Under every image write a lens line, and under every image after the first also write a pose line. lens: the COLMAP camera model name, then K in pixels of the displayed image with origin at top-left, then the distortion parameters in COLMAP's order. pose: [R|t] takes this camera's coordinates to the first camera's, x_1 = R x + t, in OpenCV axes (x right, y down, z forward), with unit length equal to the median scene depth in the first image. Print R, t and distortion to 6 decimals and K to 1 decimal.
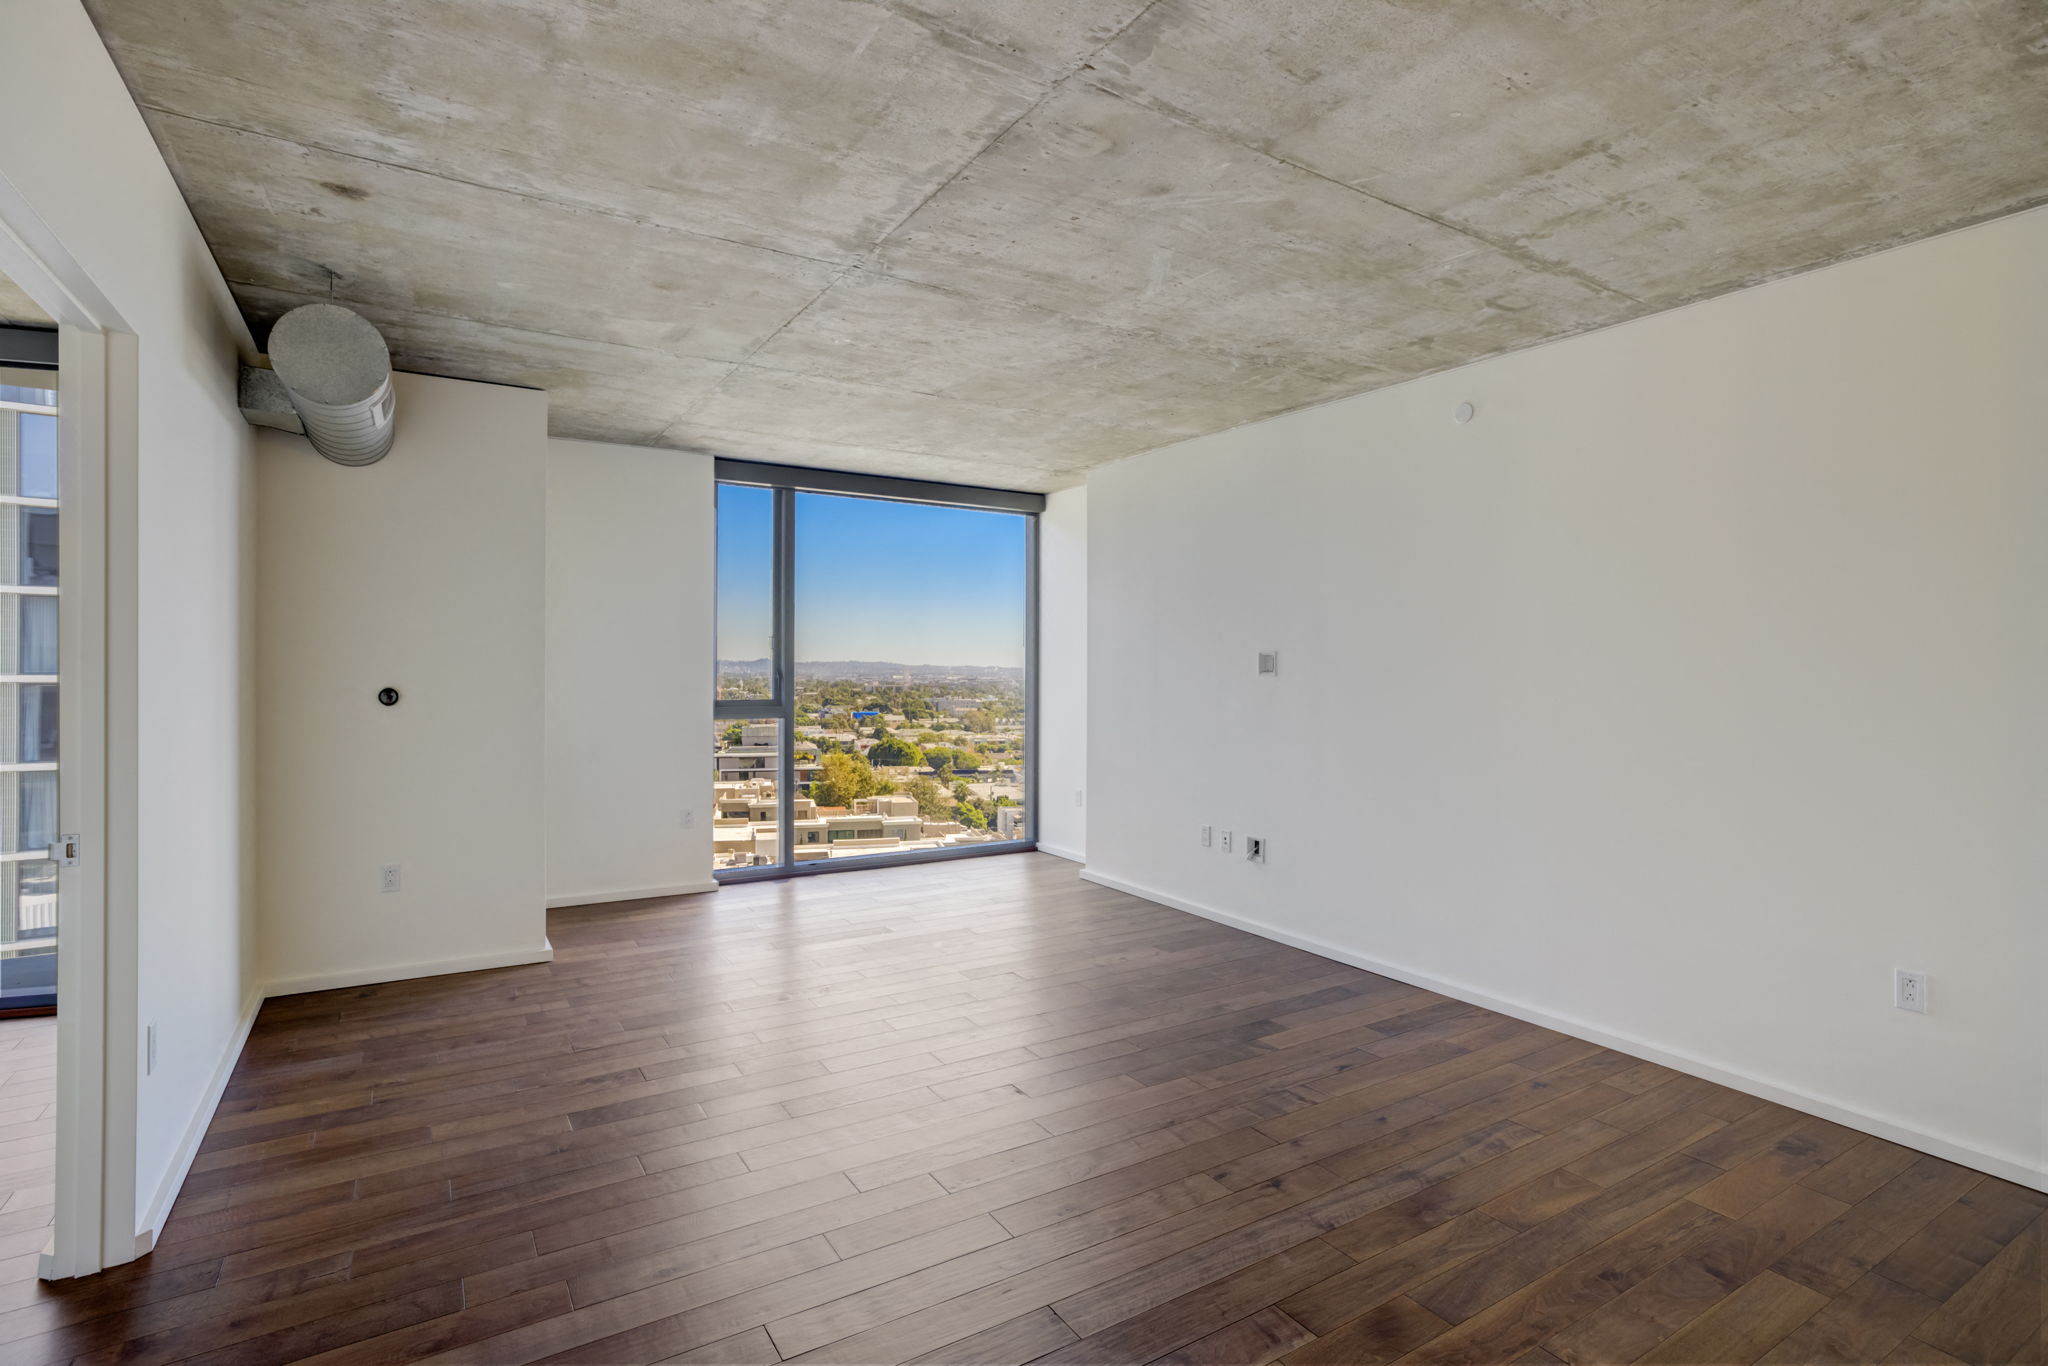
lens RADIAL K [[1002.1, 0, 1041.2], [0, 1002.1, 675.0], [0, 0, 1]] dist [-0.014047, 0.001038]
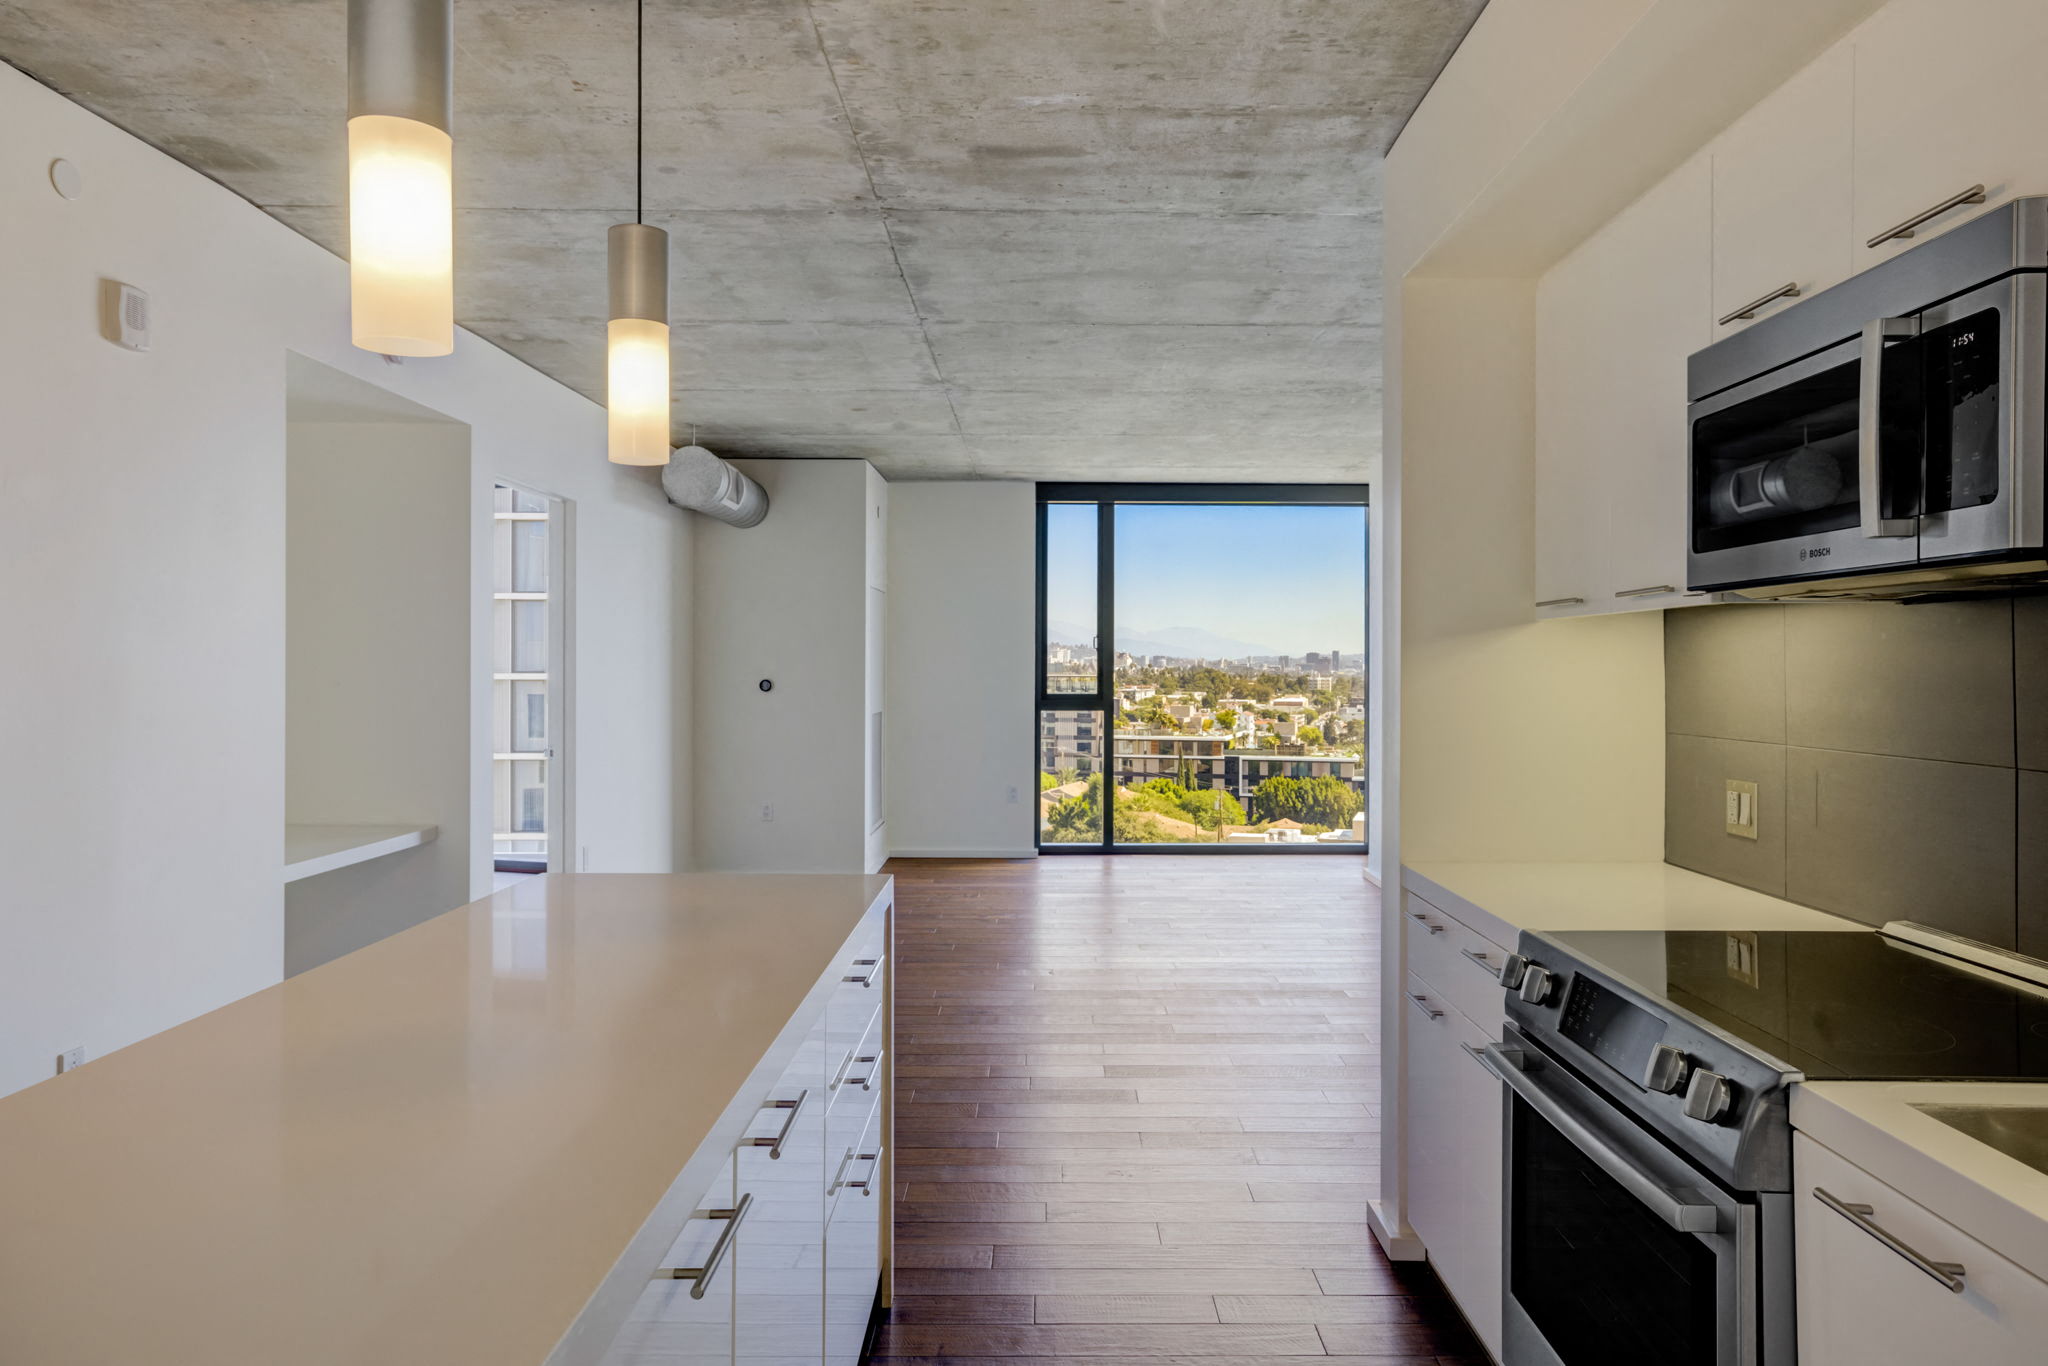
lens RADIAL K [[1345.3, 0, 1050.6], [0, 1345.3, 672.3], [0, 0, 1]] dist [0.006128, -0.000021]
pose [[0.844231, -0.000030, -0.535979, 0.573614], [-0.001273, 0.999997, -0.002061, 0.004486], [0.535978, 0.002422, 0.844229, -0.333121]]
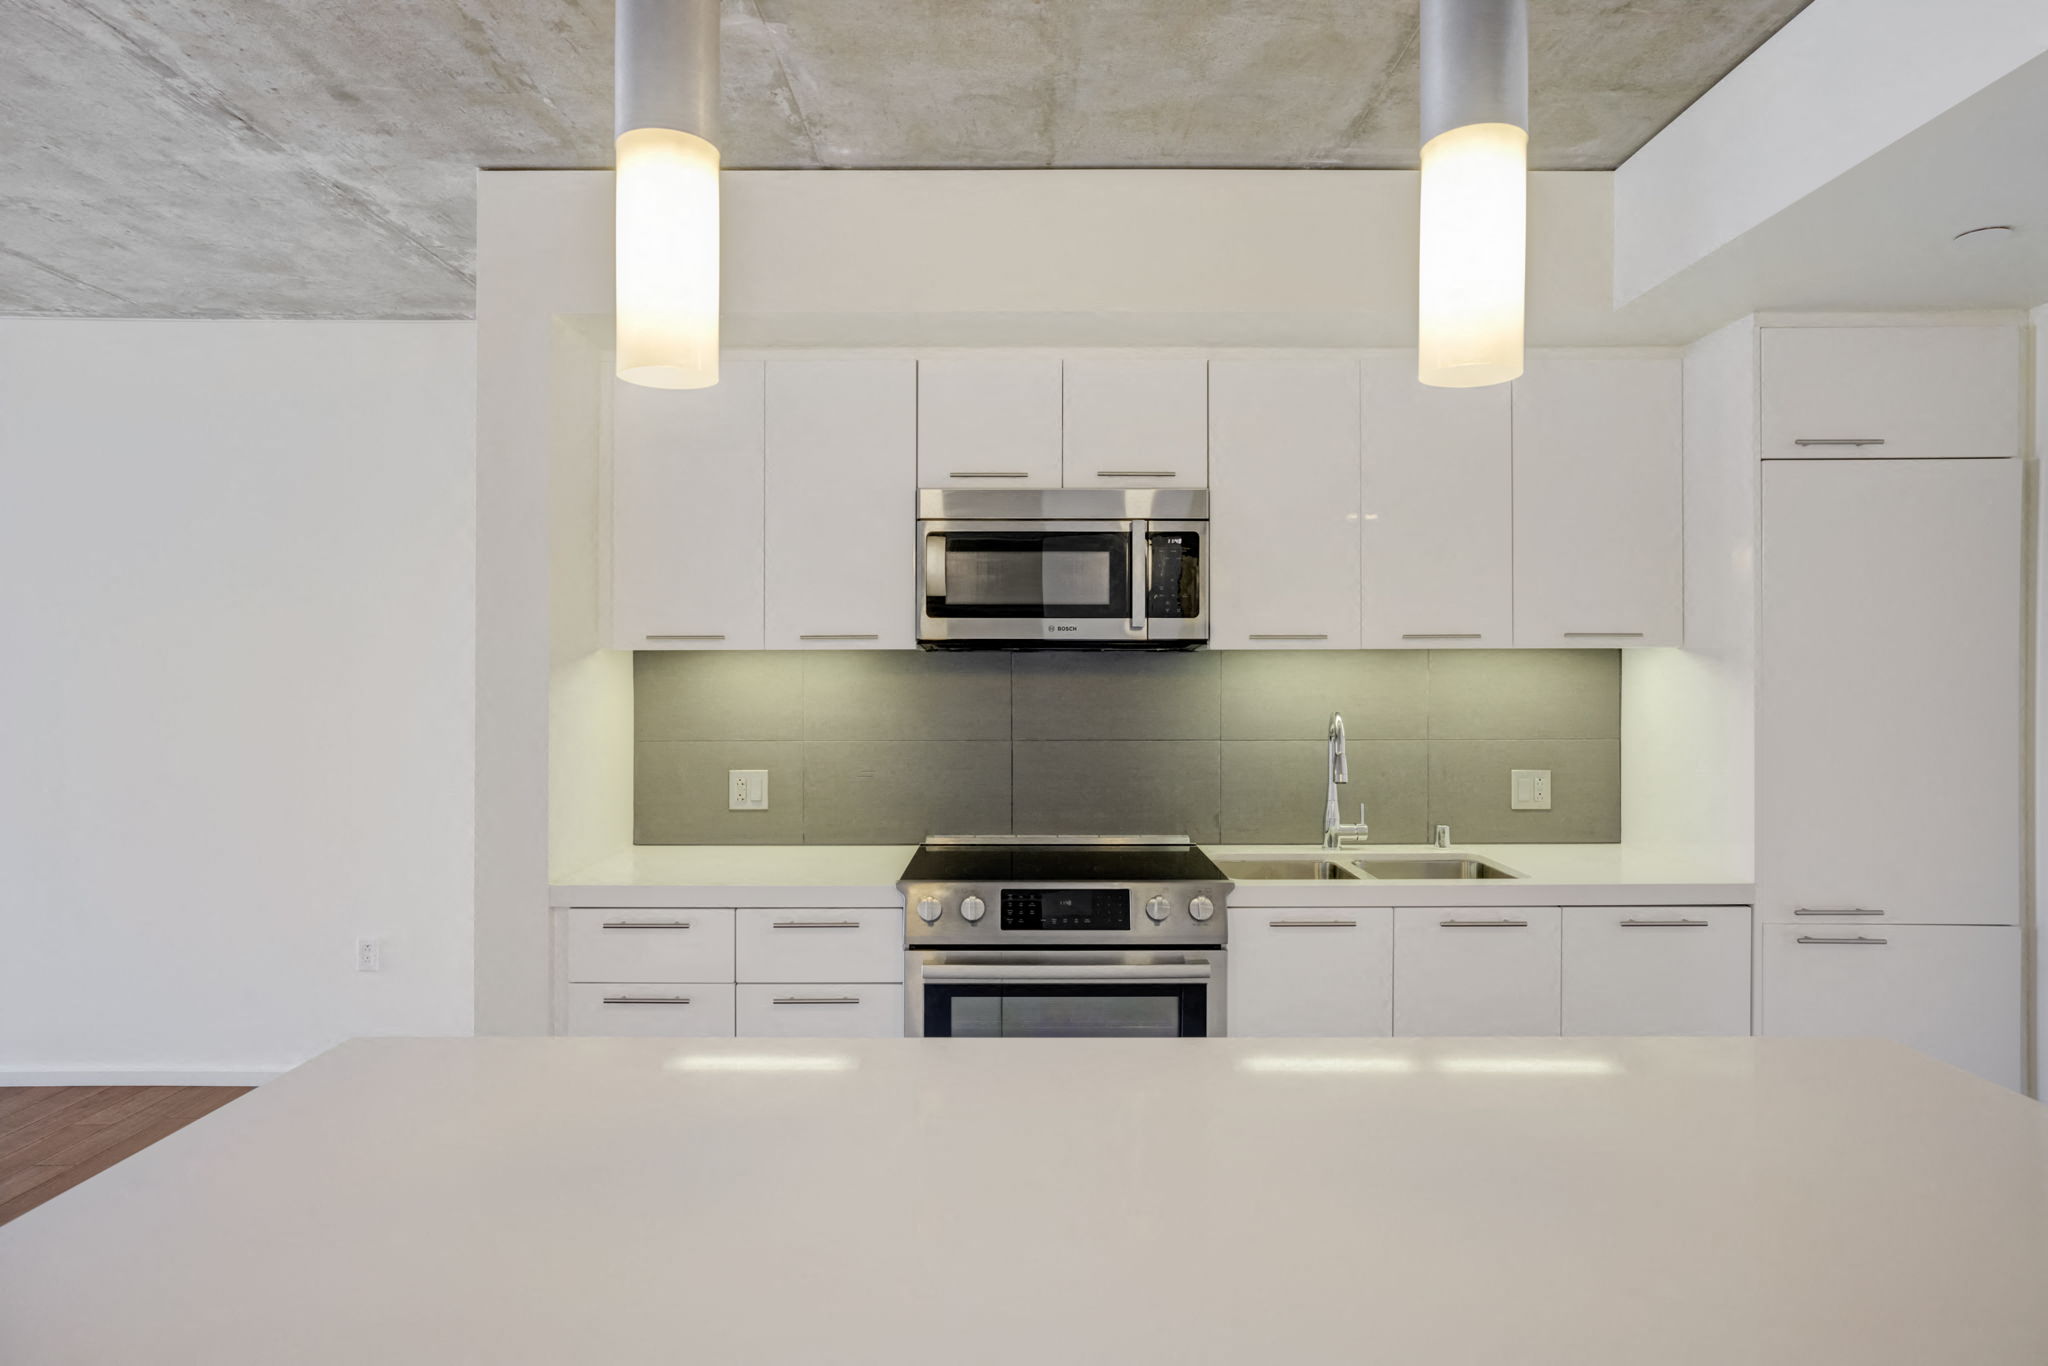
lens RADIAL K [[1144.7, 0, 994.0], [0, 1144.7, 658.1], [0, 0, 1]] dist [0.015605, 0.001932]
pose [[0.545092, 0.005509, 0.838358, 0.072315], [0.005964, 0.999928, -0.010448, -0.007789], [-0.838355, 0.010694, 0.545020, -0.200063]]
